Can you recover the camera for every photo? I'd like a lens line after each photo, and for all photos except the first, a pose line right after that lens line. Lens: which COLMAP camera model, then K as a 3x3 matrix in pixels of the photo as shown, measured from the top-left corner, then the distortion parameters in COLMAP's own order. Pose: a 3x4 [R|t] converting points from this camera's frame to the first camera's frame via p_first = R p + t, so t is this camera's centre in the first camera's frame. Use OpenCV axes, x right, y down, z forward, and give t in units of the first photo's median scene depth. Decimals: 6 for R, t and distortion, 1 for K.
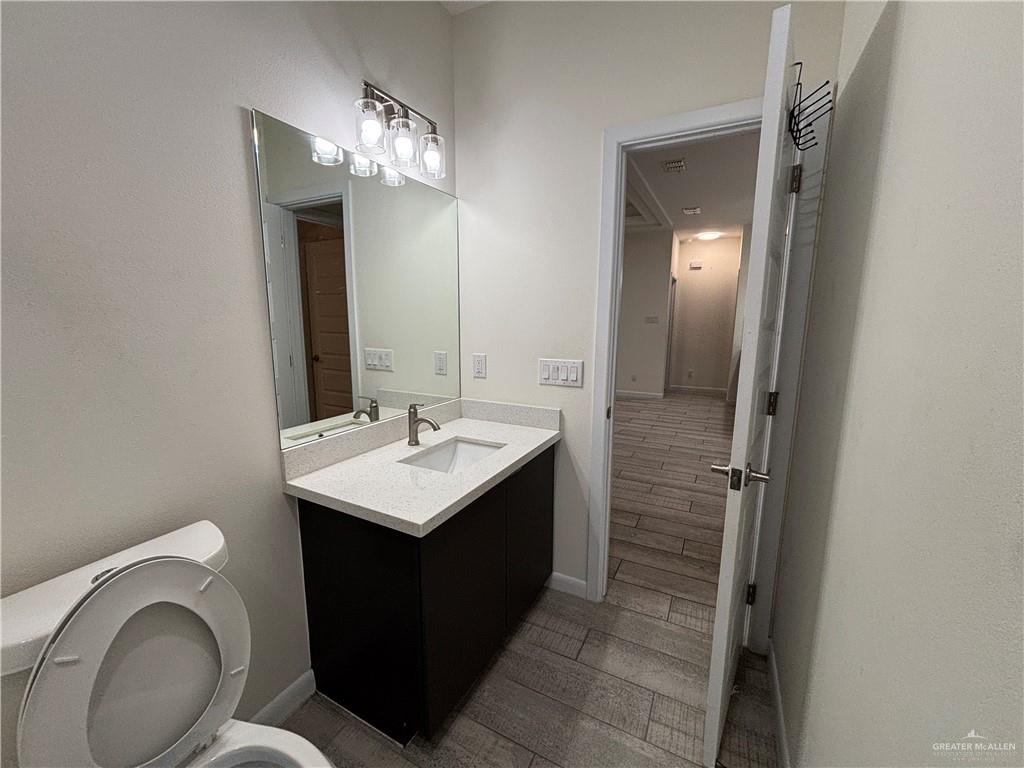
lens RADIAL K [[415.1, 0, 508.9], [0, 415.1, 383.1], [0, 0, 1]] dist [0.000743, 0.000272]
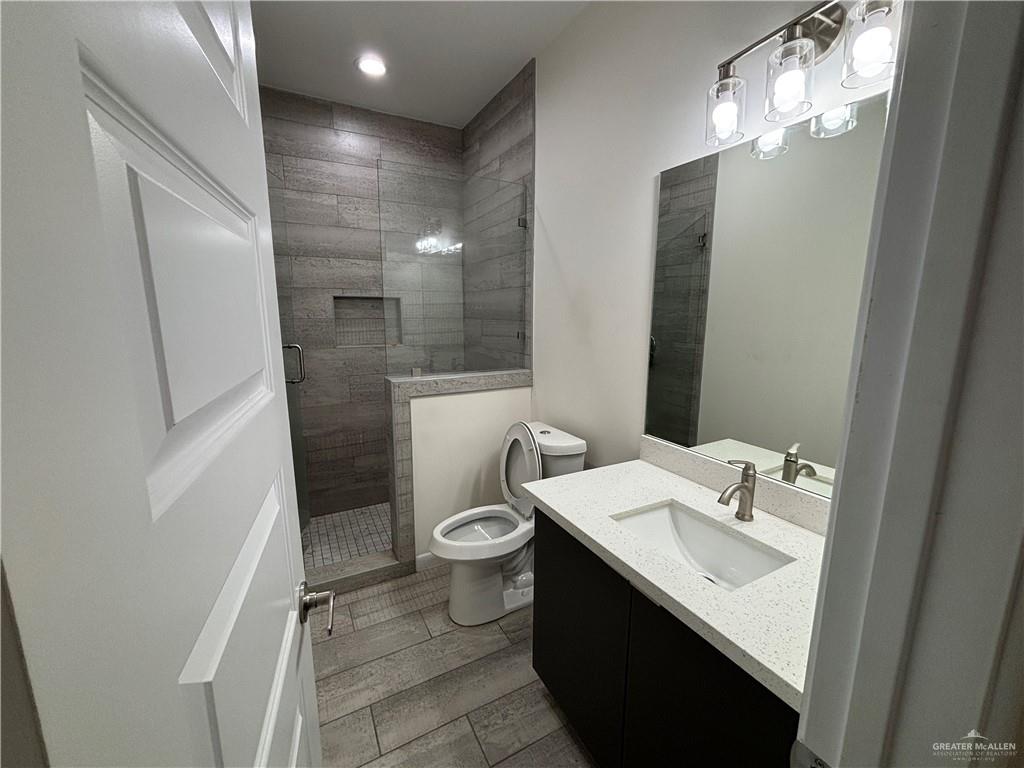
lens RADIAL K [[418.6, 0, 510.8], [0, 418.6, 385.0], [0, 0, 1]] dist [-0.000630, 0.000480]
pose [[-0.567633, 0.139348, -0.811403, 0.623560], [-0.134203, 0.956727, 0.258190, -0.229422], [0.812270, 0.255450, -0.524369, 1.140555]]
